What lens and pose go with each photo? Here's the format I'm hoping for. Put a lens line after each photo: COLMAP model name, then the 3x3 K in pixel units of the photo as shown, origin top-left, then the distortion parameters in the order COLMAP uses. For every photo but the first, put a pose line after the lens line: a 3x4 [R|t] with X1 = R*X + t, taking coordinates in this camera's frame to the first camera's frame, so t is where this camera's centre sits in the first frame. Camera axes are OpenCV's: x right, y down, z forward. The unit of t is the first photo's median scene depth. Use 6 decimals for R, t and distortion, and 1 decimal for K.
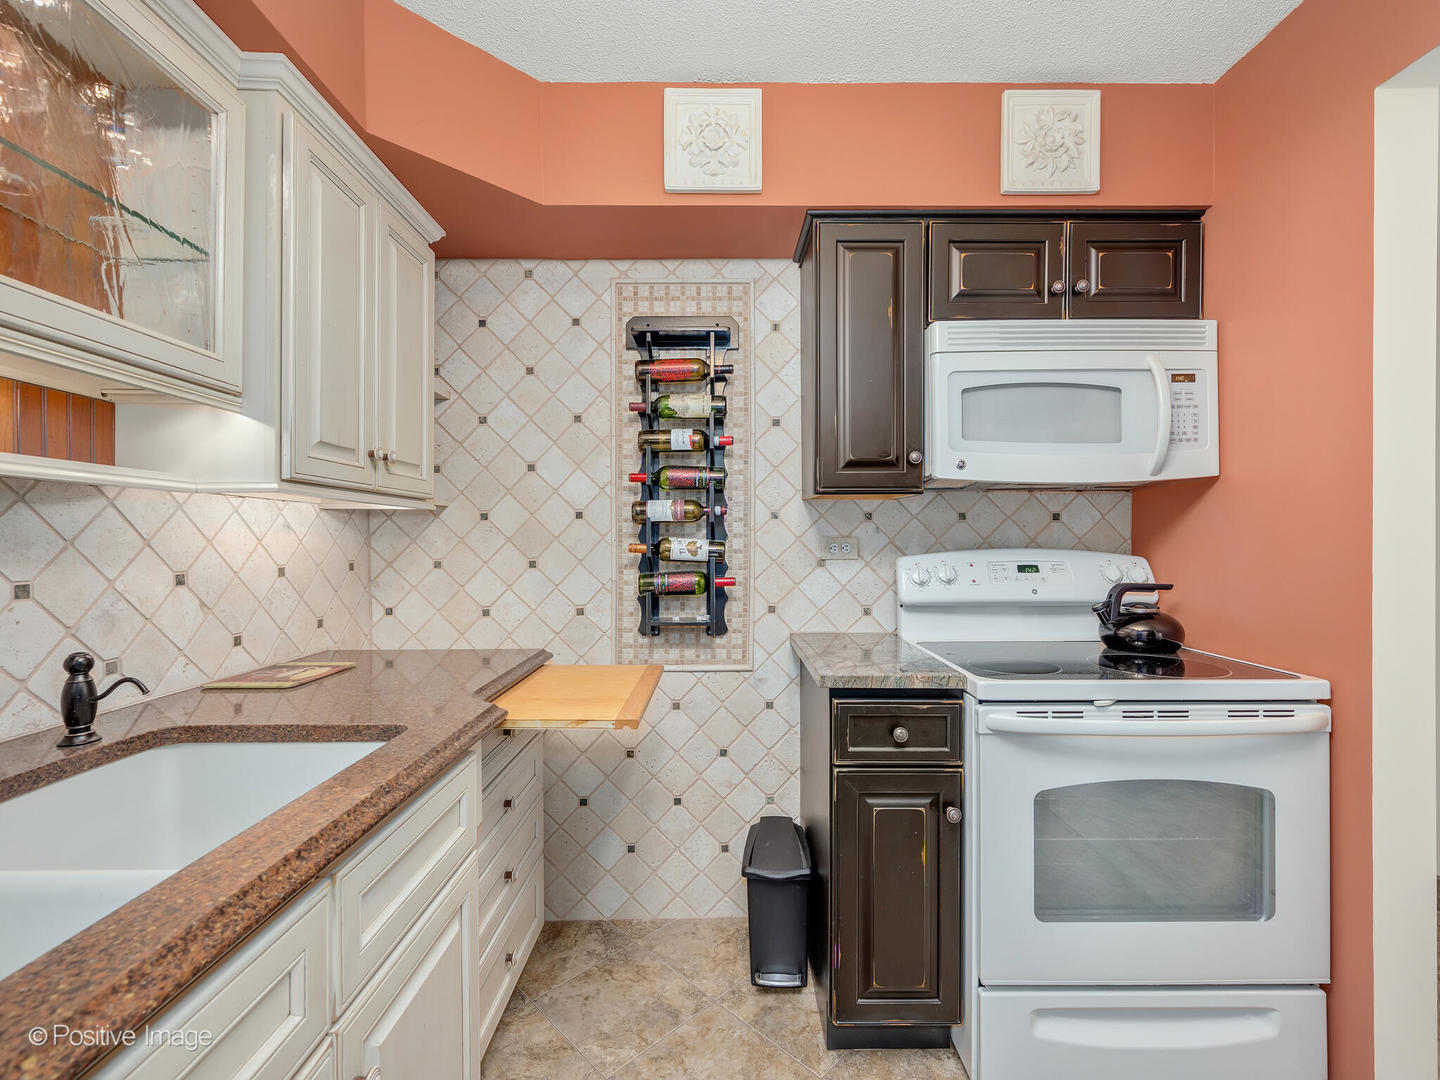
lens RADIAL K [[629.0, 0, 726.0], [0, 629.0, 543.3], [0, 0, 1]] dist [-0.001849, 0.000031]
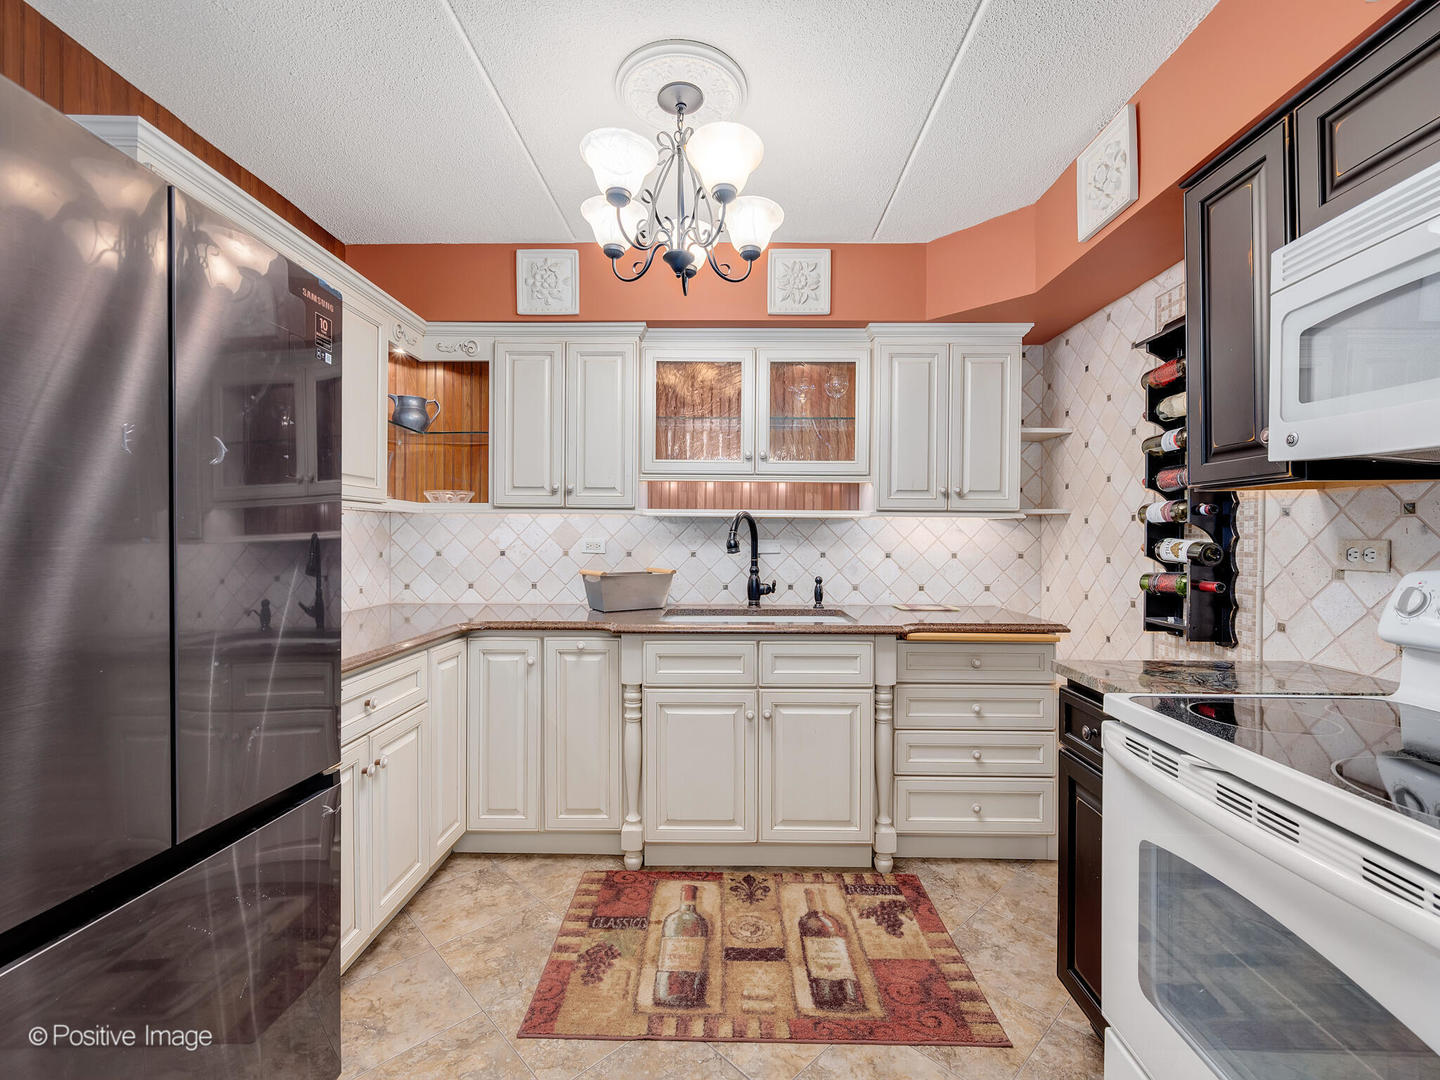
lens RADIAL K [[629.0, 0, 726.0], [0, 629.0, 543.3], [0, 0, 1]] dist [-0.001849, 0.000031]
pose [[-0.020342, 0.014927, -0.999682, 0.900579], [-0.010145, 0.999834, 0.015136, -0.008978], [0.999742, 0.010449, -0.020187, 0.300269]]
